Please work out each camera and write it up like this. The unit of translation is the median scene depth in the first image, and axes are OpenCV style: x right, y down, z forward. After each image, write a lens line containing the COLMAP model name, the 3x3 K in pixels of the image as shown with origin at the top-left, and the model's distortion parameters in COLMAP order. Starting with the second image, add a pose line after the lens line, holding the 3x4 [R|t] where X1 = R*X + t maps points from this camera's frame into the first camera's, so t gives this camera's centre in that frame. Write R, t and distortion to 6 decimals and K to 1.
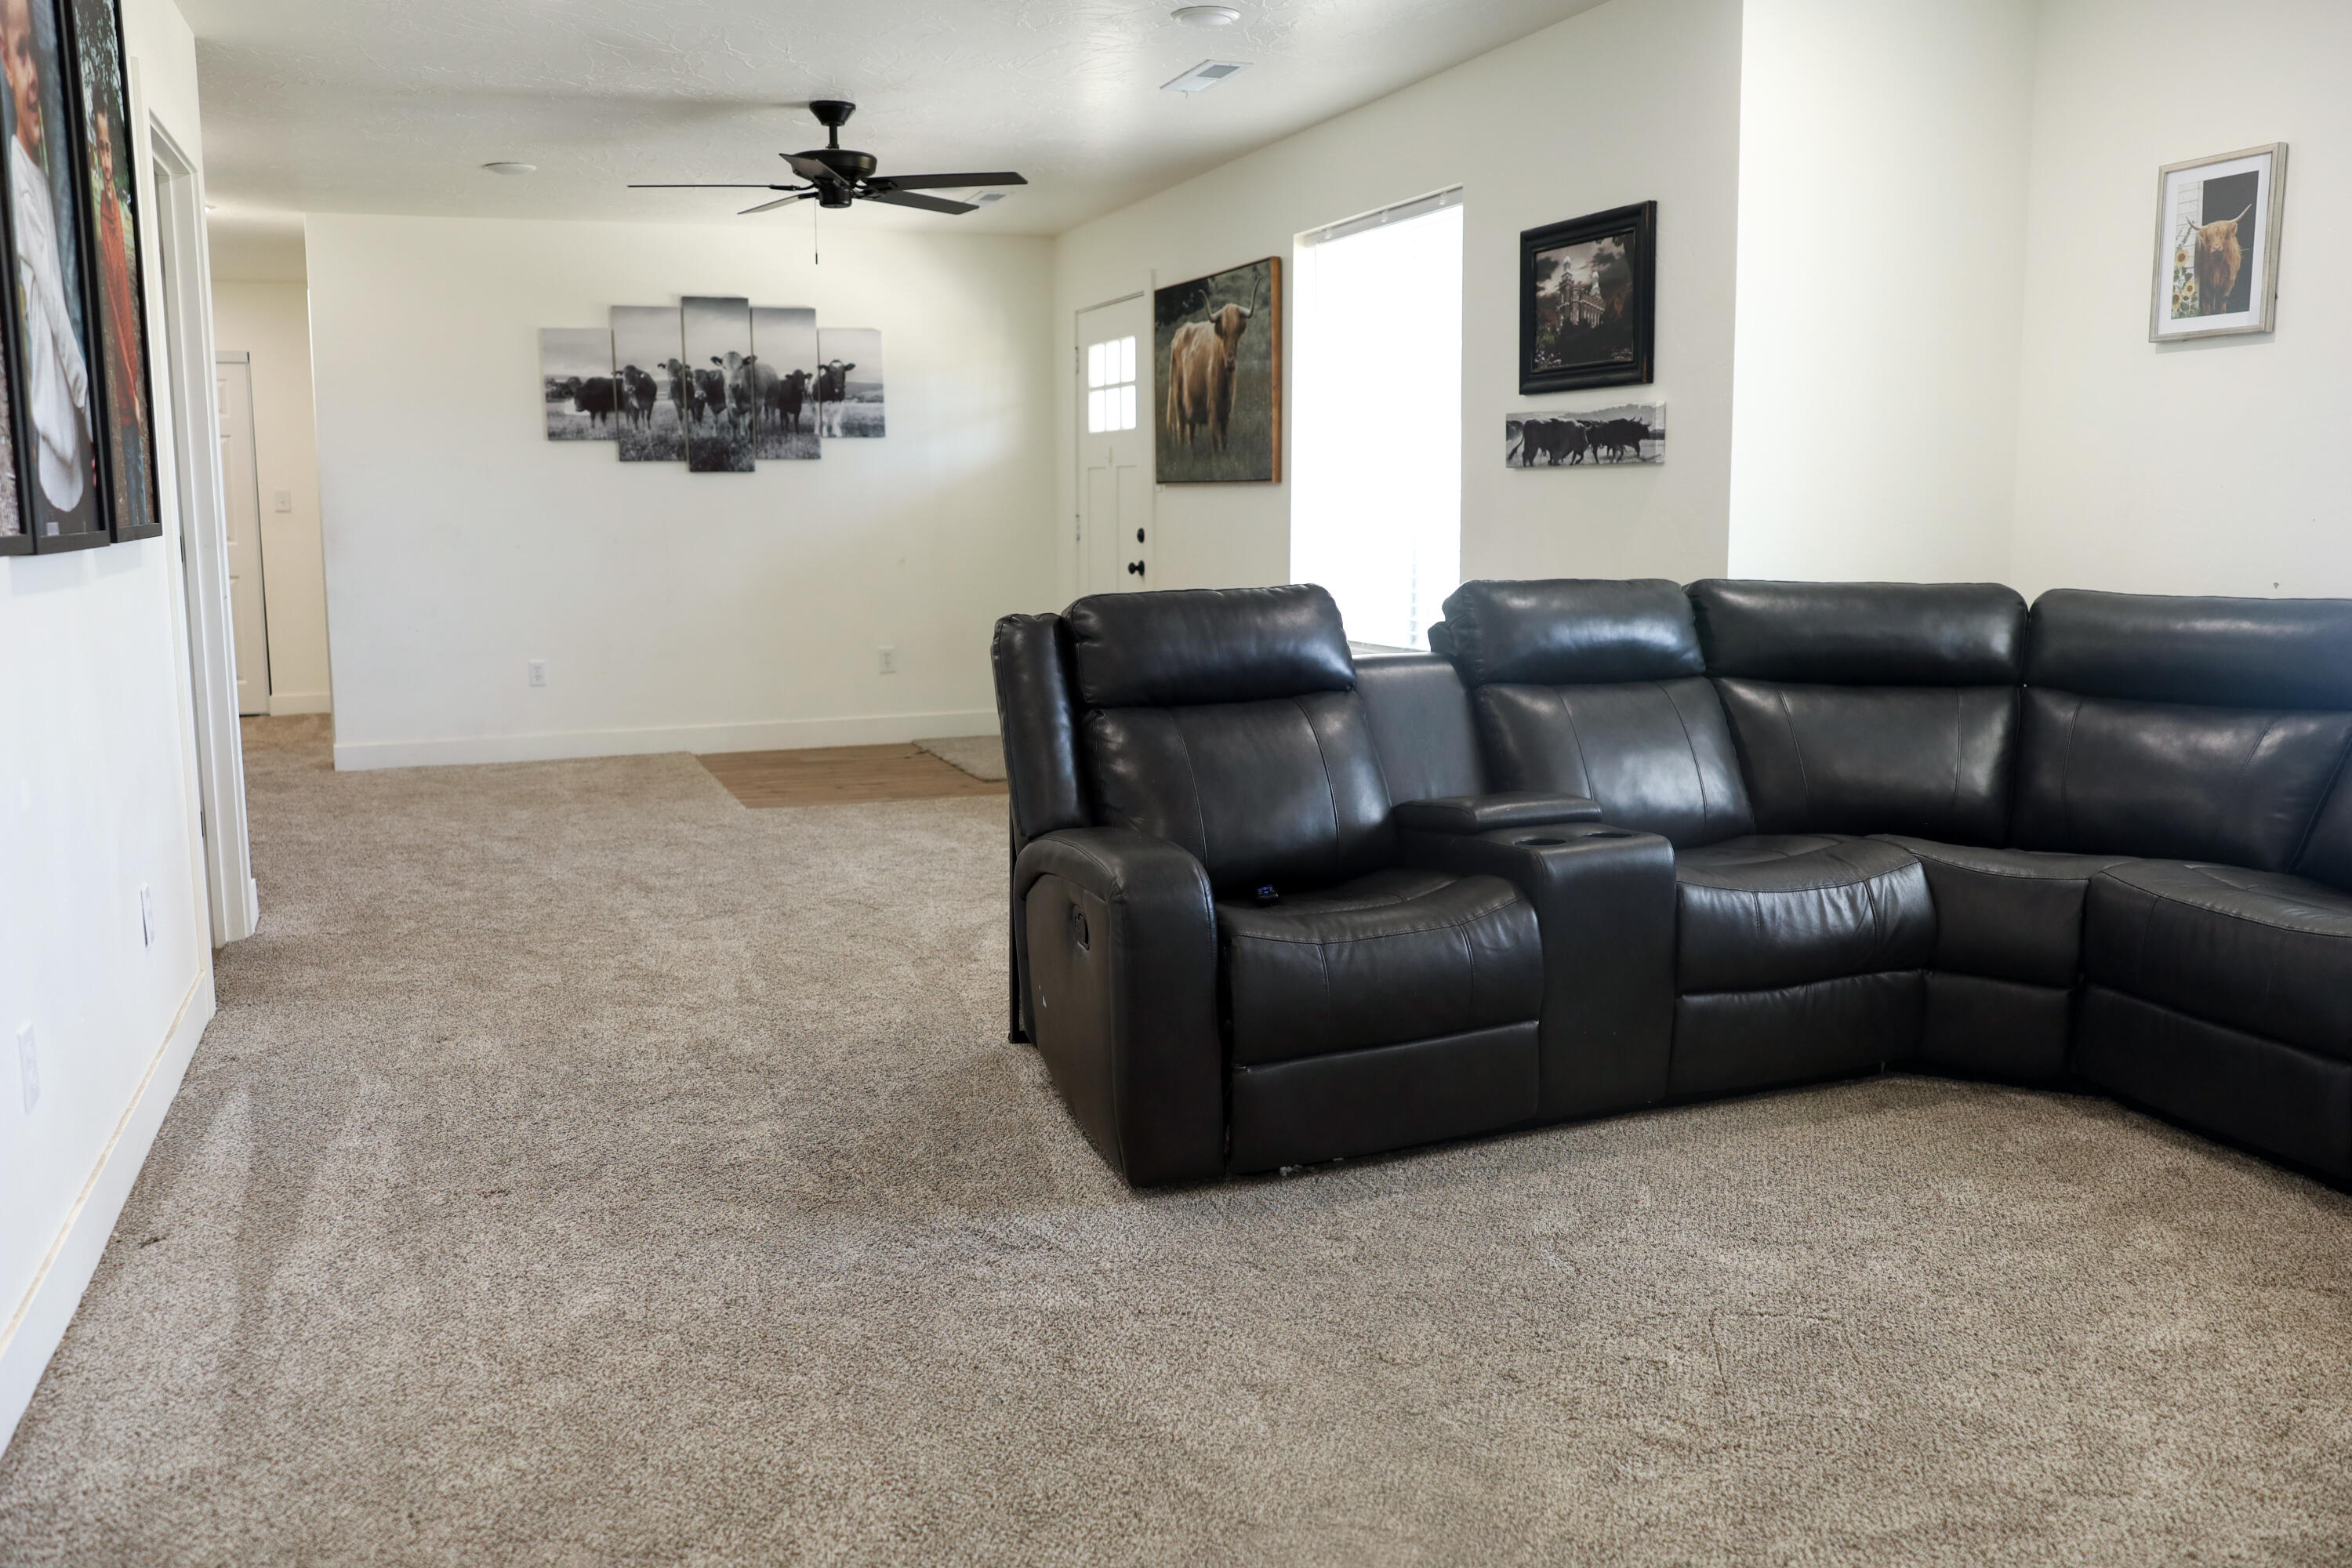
lens RADIAL K [[1868.8, 0, 1182.4], [0, 1868.8, 781.2], [0, 0, 1]] dist [-0.112113, 0.118260]
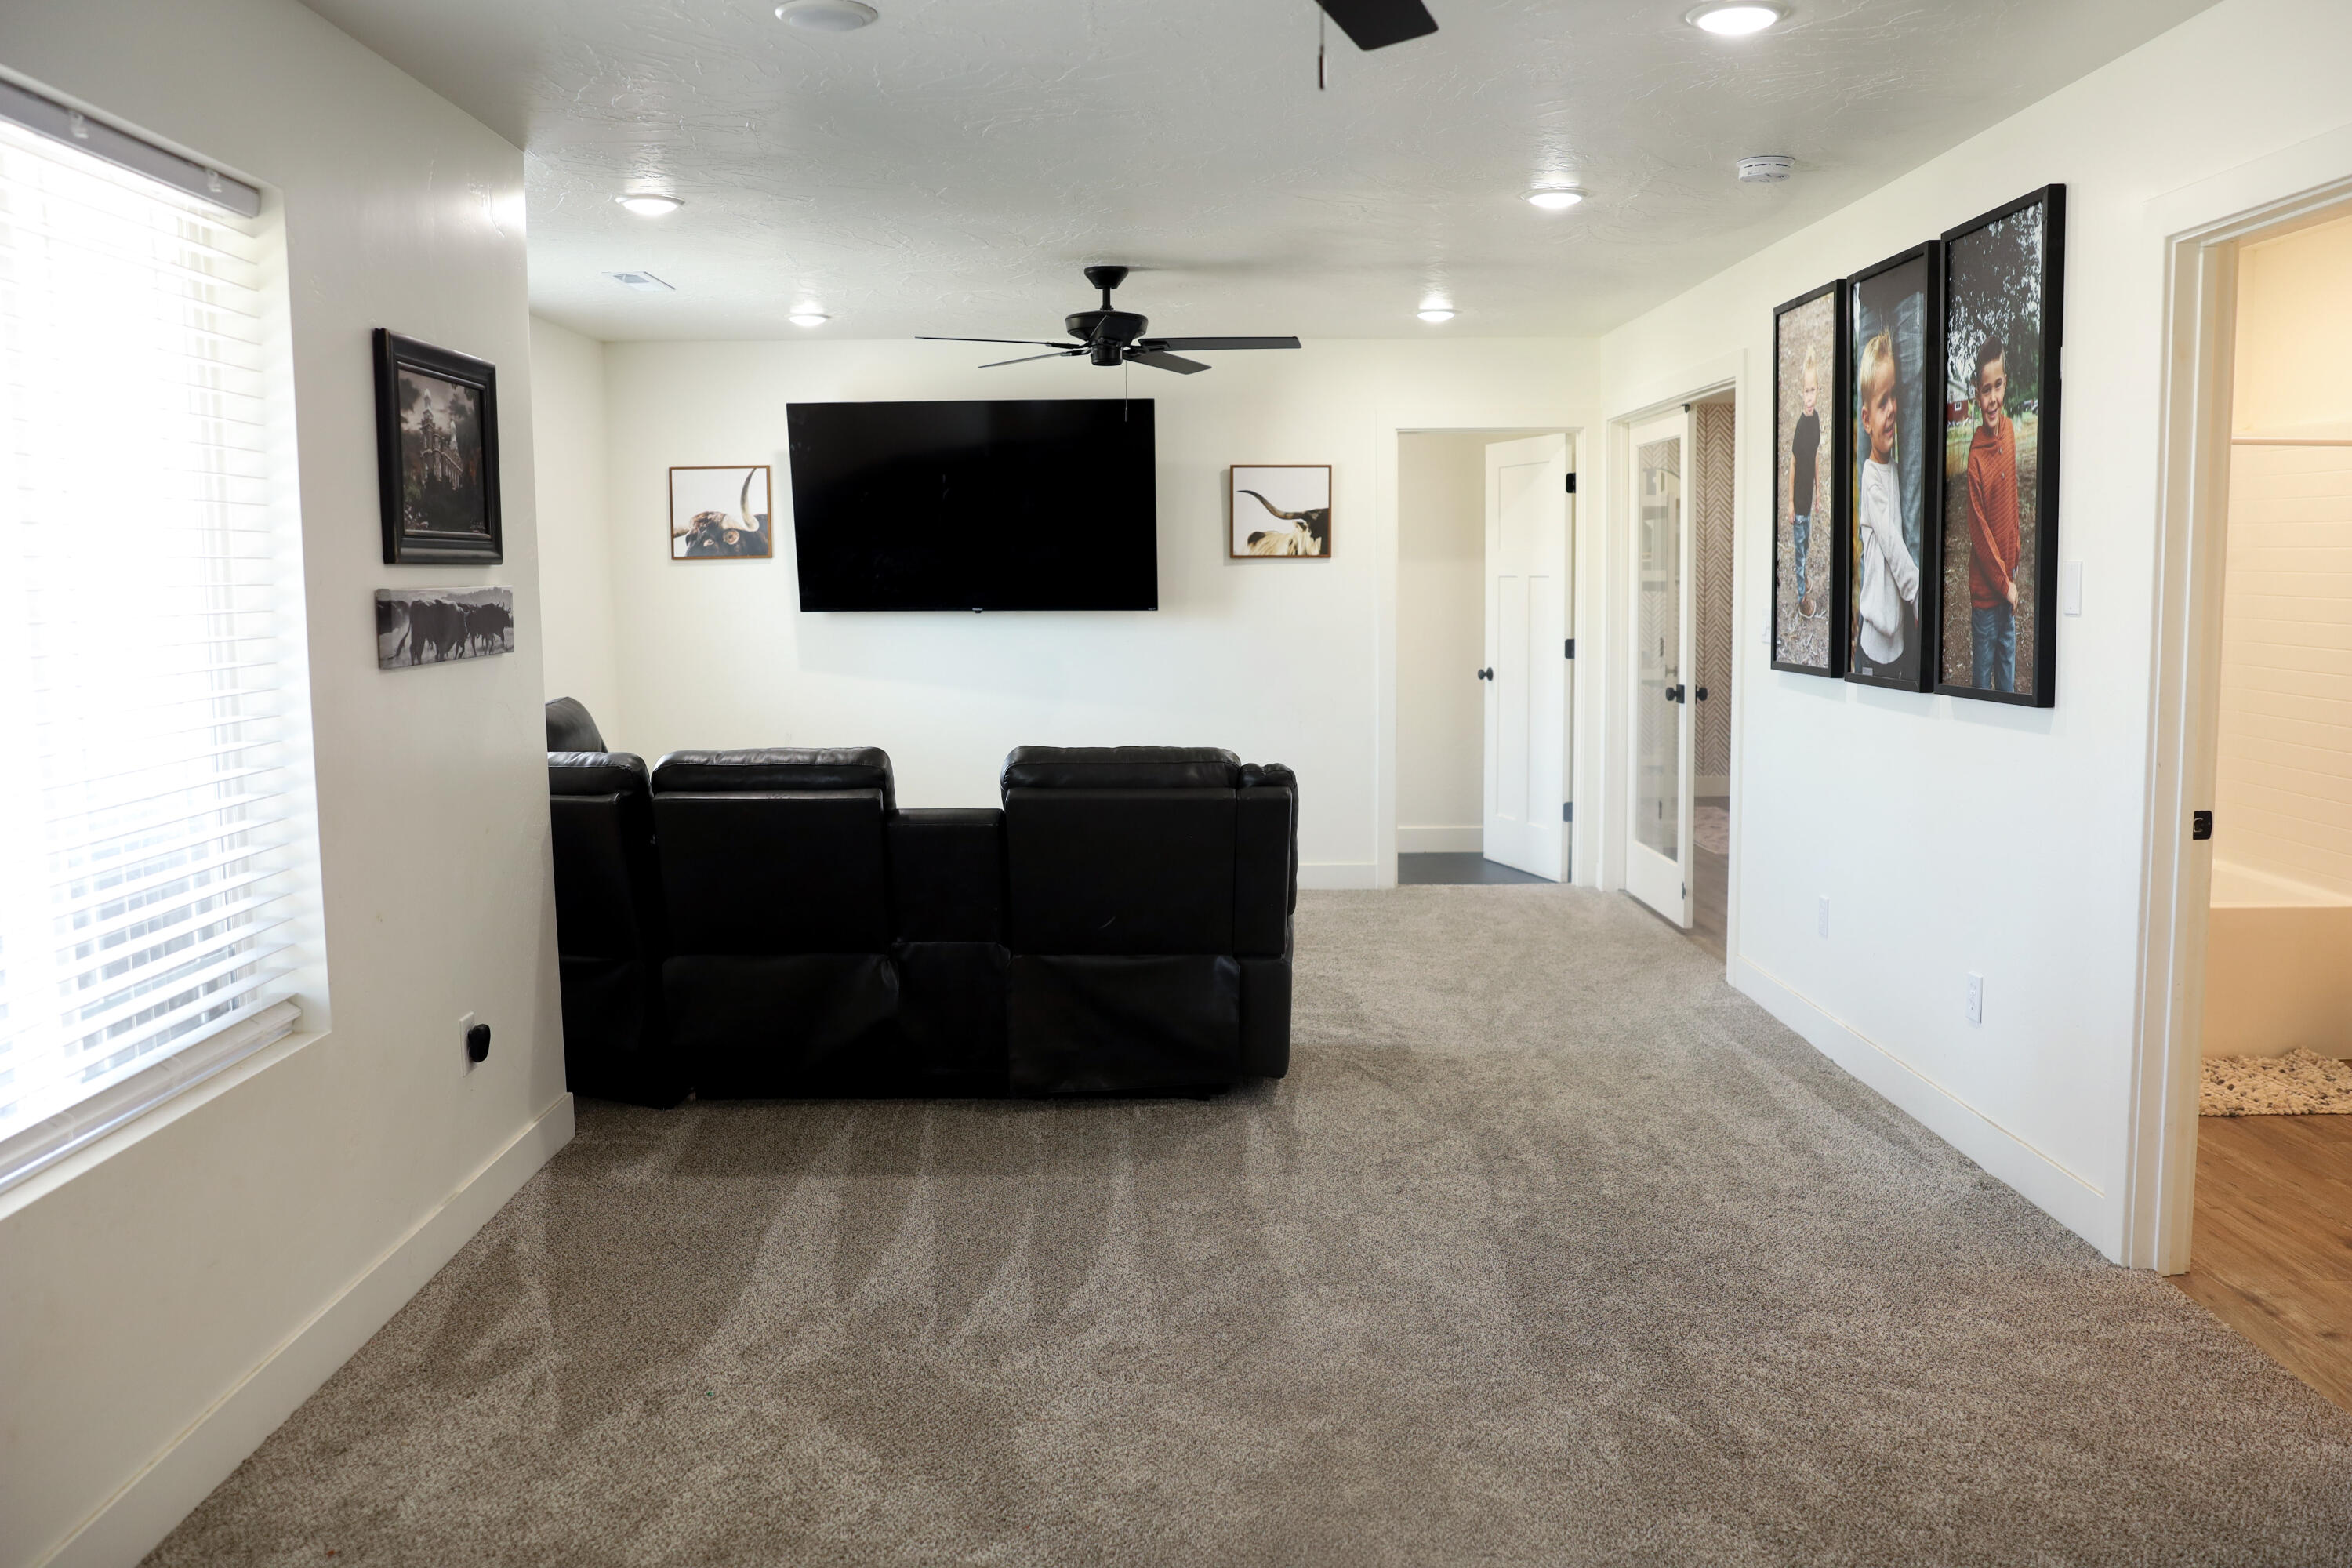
lens RADIAL K [[1868.8, 0, 1182.4], [0, 1868.8, 781.2], [0, 0, 1]] dist [-0.112113, 0.118260]
pose [[-0.934761, -0.025577, 0.354356, -0.368958], [0.067172, 0.966692, 0.246969, -0.304897], [-0.348870, 0.254660, -0.901908, 1.676612]]
